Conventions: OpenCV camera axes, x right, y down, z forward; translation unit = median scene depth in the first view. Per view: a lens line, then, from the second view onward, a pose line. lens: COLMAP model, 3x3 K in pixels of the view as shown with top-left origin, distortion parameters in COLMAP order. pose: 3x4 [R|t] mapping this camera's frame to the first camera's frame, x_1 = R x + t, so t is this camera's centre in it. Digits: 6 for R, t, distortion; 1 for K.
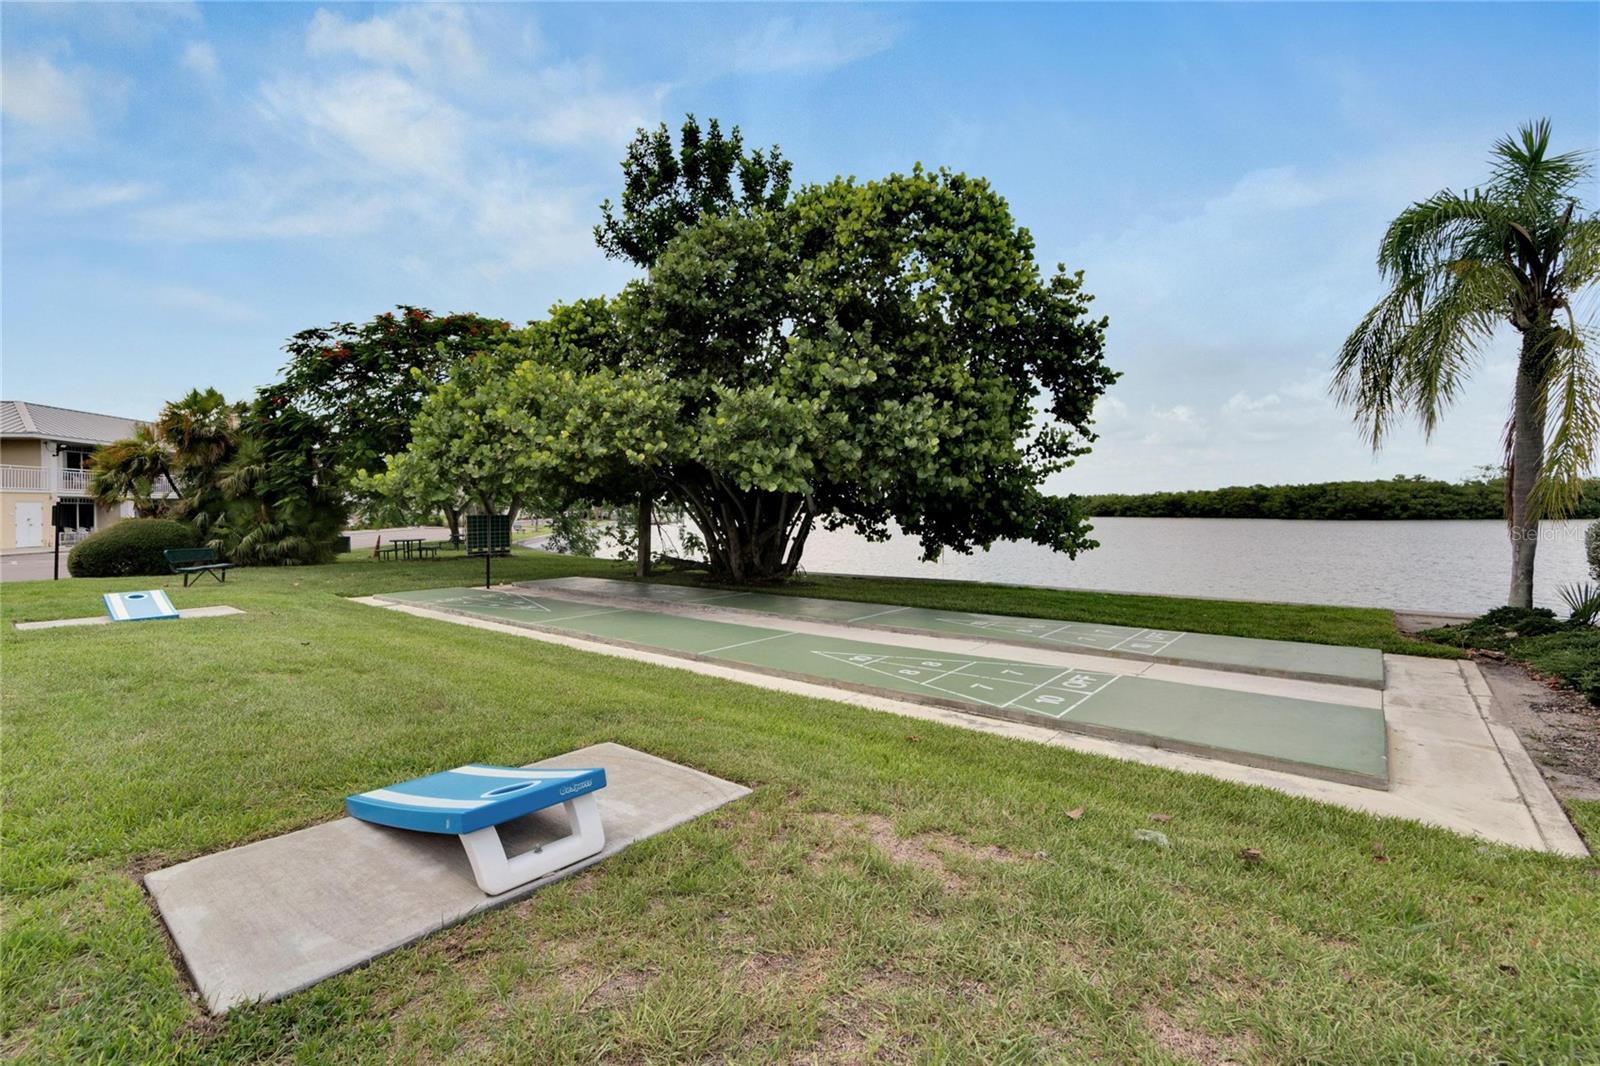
lens RADIAL K [[695.6, 0, 793.5], [0, 695.6, 539.1], [0, 0, 1]] dist [-0.000275, -0.000189]
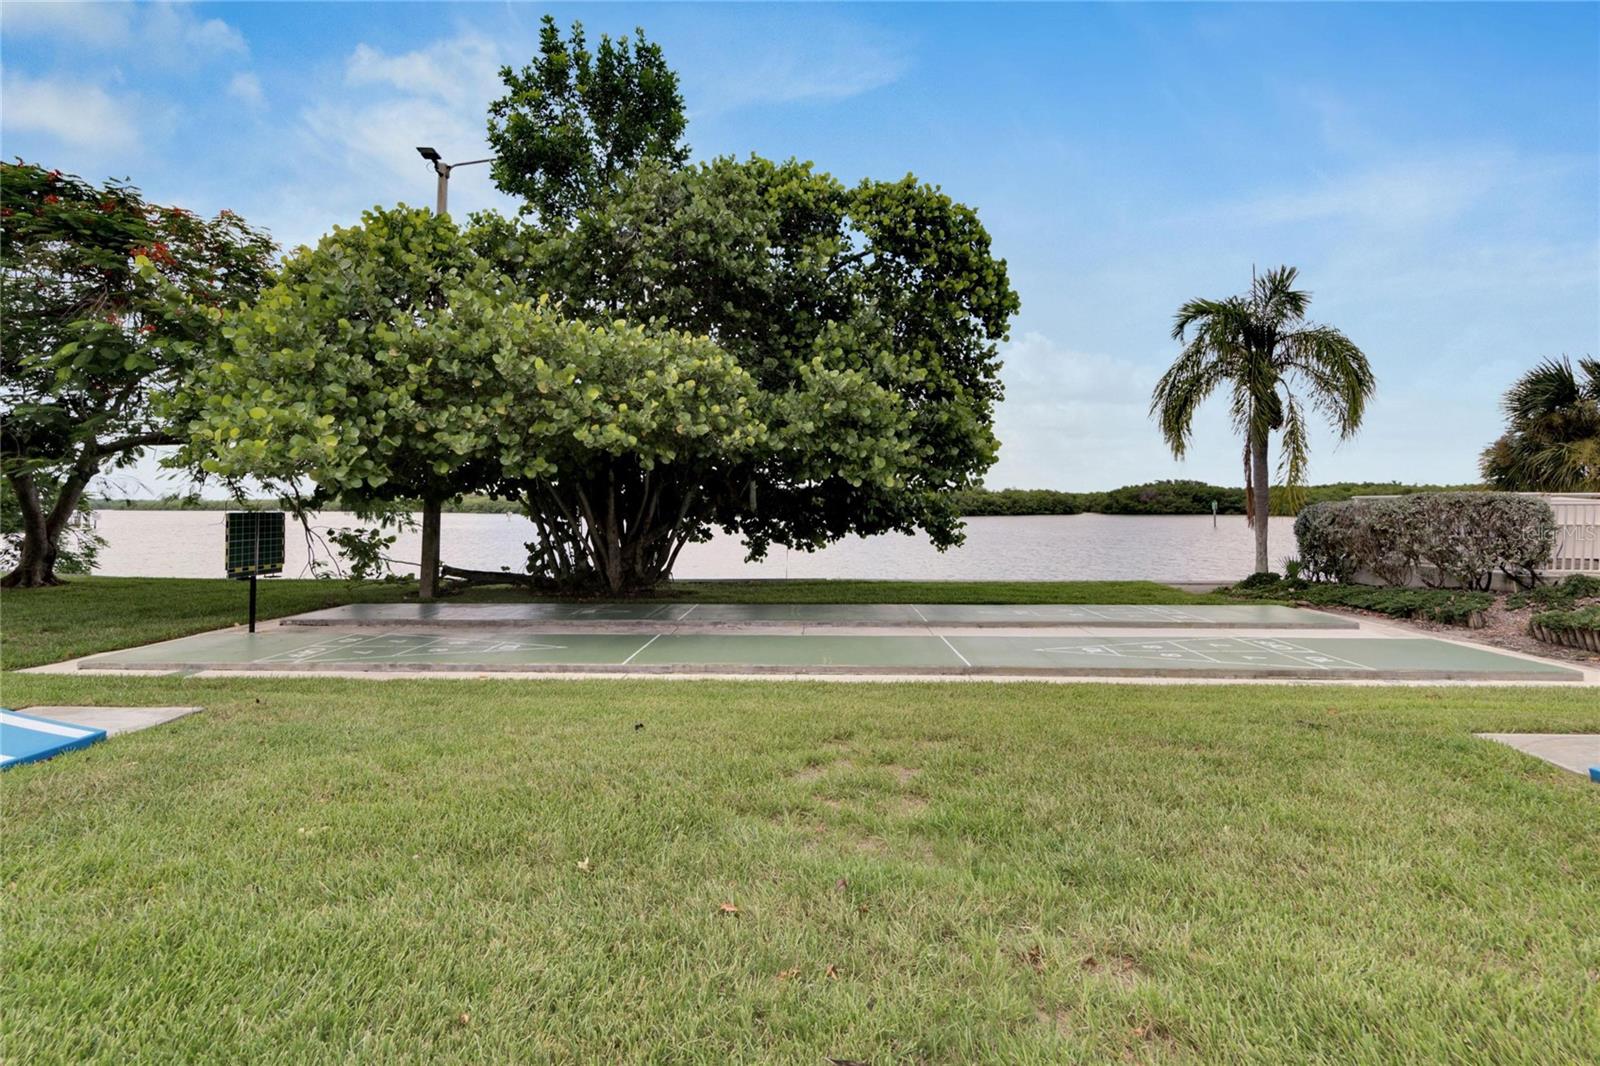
lens RADIAL K [[695.6, 0, 793.5], [0, 695.6, 539.1], [0, 0, 1]] dist [-0.000275, -0.000189]
pose [[0.823744, -0.025718, 0.566378, -0.408590], [0.022850, 0.999665, 0.012159, -0.011325], [-0.566501, 0.002926, 0.824056, 0.183963]]
